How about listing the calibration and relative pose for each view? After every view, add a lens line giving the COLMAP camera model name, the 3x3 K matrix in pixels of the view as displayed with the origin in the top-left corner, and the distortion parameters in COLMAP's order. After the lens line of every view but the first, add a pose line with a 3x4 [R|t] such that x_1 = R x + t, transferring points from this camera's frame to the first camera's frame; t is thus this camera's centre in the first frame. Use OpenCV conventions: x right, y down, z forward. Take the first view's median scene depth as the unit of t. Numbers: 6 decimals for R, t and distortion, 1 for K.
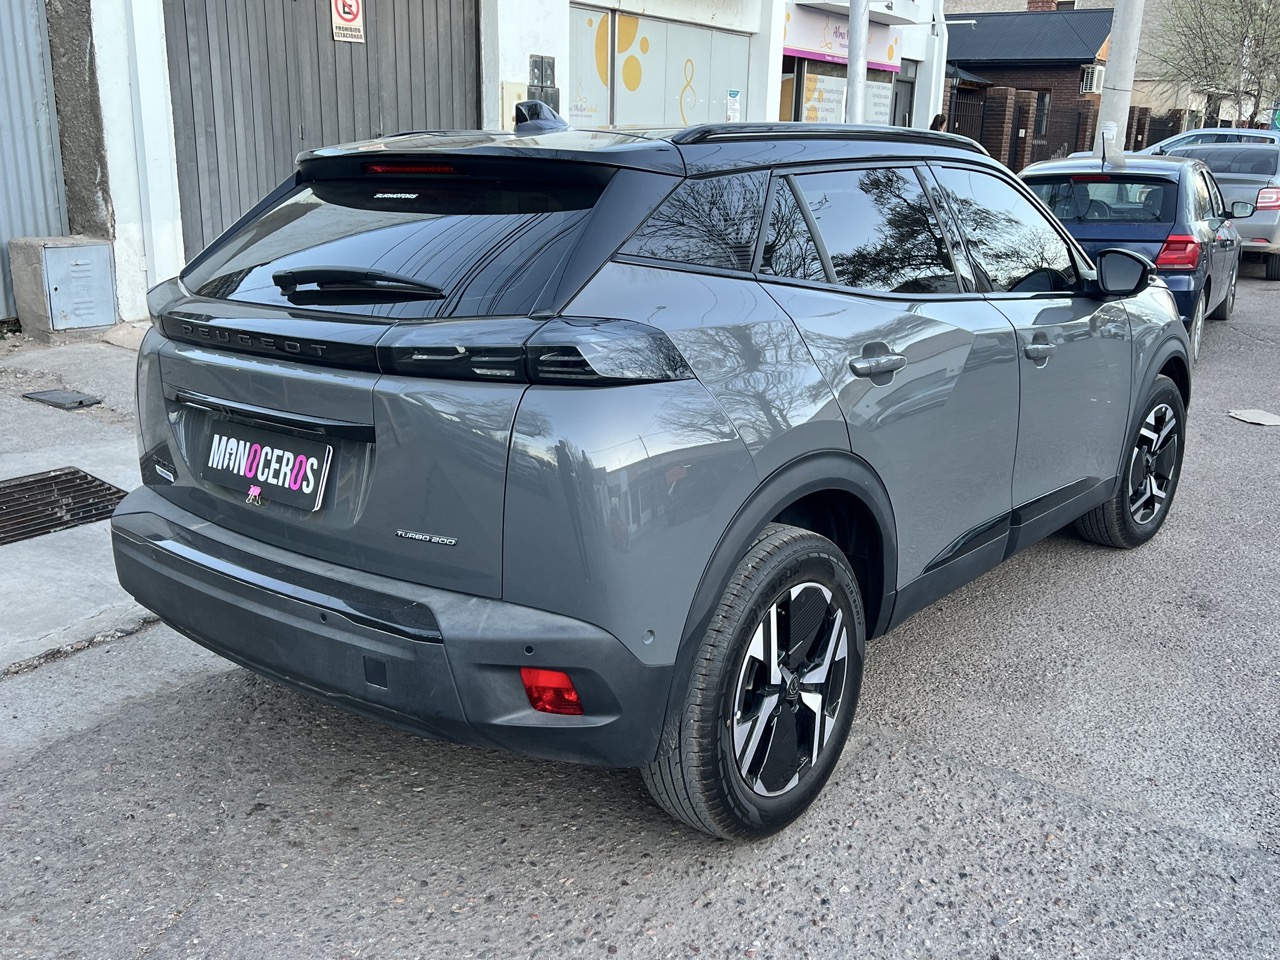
lens RADIAL K [[1172.5, 0, 645.9], [0, 1172.5, 483.9], [0, 0, 1]] dist [0.030463, 0.000000]
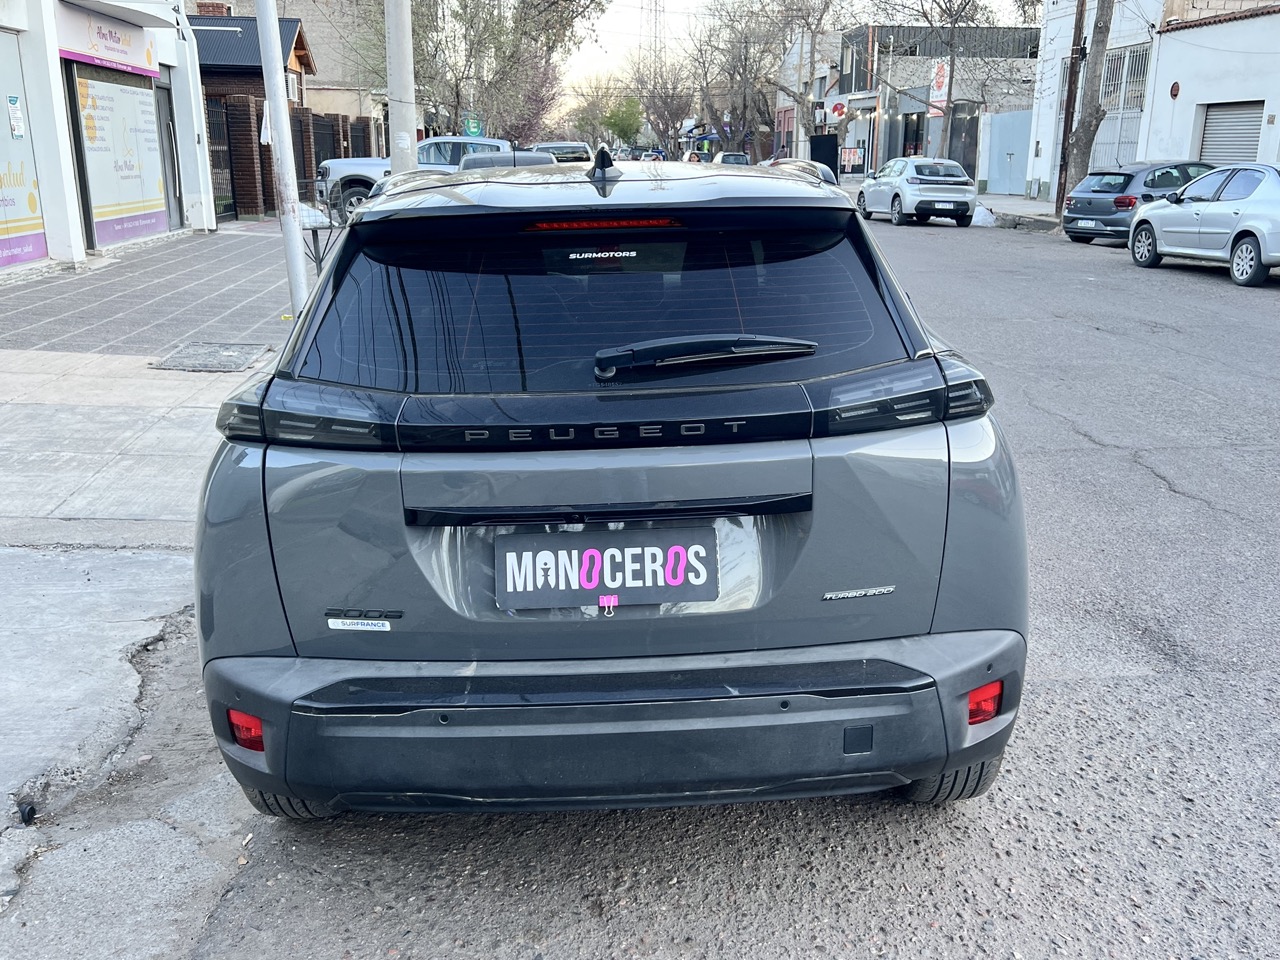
lens RADIAL K [[1172.5, 0, 646.6], [0, 1172.5, 474.8], [0, 0, 1]] dist [0.030463, 0.000000]
pose [[0.764100, -0.189580, 0.616612, -0.827223], [0.194678, 0.979045, 0.059769, -0.132036], [-0.615022, 0.074371, 0.784995, 0.291090]]
